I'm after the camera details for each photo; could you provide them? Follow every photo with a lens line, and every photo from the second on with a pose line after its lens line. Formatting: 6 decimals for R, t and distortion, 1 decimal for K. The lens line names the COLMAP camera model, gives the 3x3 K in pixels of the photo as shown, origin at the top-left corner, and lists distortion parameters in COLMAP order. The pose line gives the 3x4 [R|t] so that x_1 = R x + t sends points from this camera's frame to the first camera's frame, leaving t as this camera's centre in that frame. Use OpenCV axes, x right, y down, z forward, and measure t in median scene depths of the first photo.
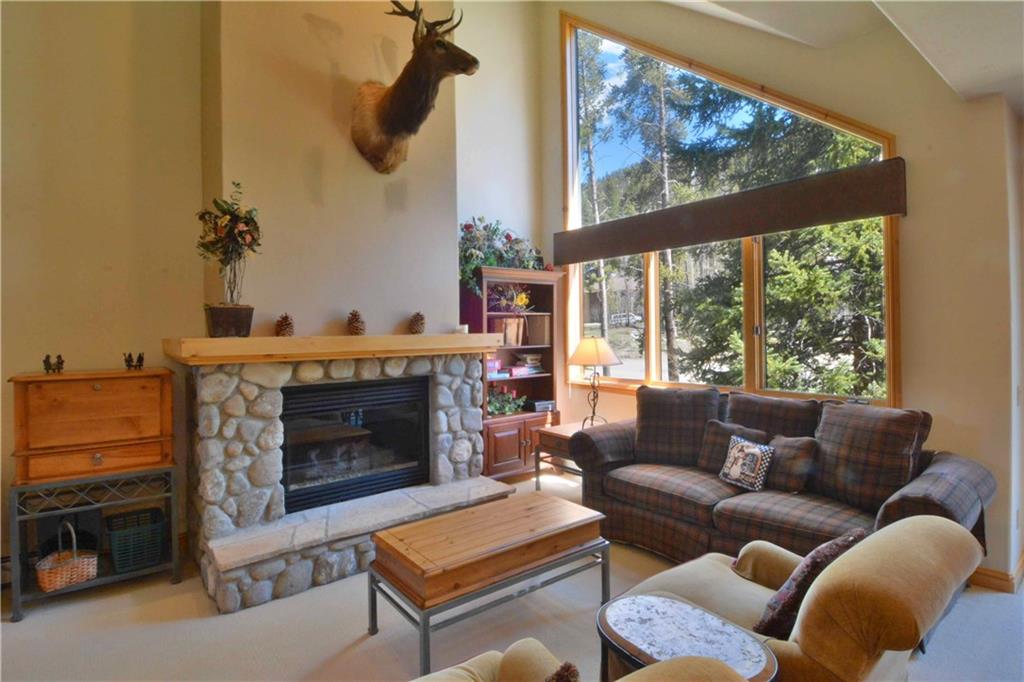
lens RADIAL K [[531.8, 0, 498.0], [0, 531.8, 328.0], [0, 0, 1]] dist [0.038778, -0.047286]
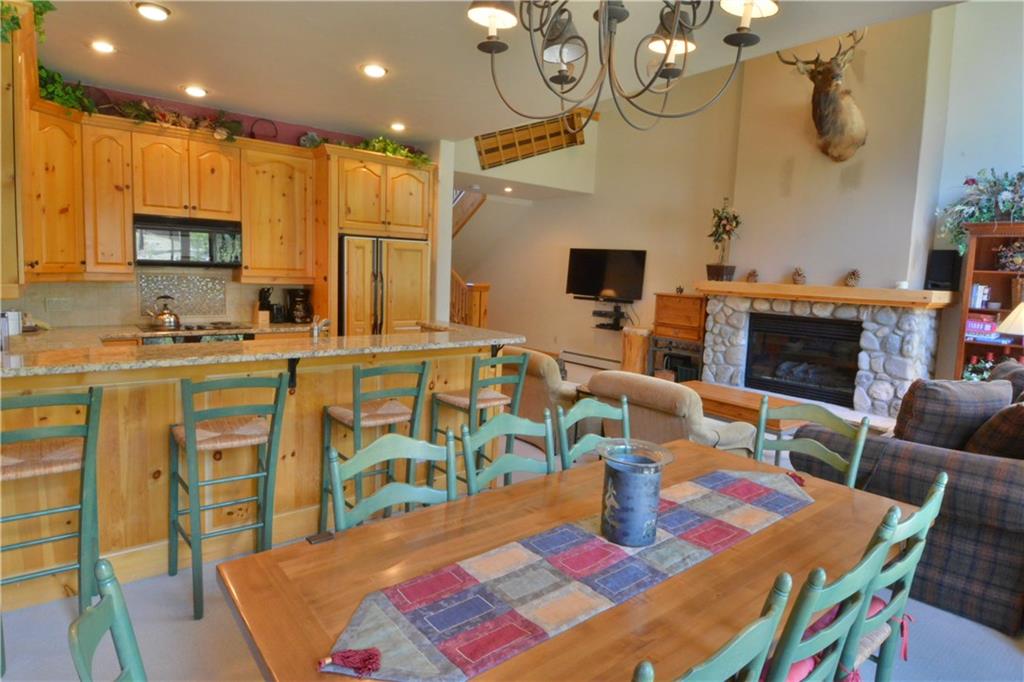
lens RADIAL K [[531.8, 0, 498.0], [0, 531.8, 328.0], [0, 0, 1]] dist [0.038778, -0.047286]
pose [[-0.014018, 0.118552, -0.992849, 1.307350], [-0.035913, 0.992246, 0.118987, -0.013735], [0.999257, 0.037324, -0.009651, 0.220954]]
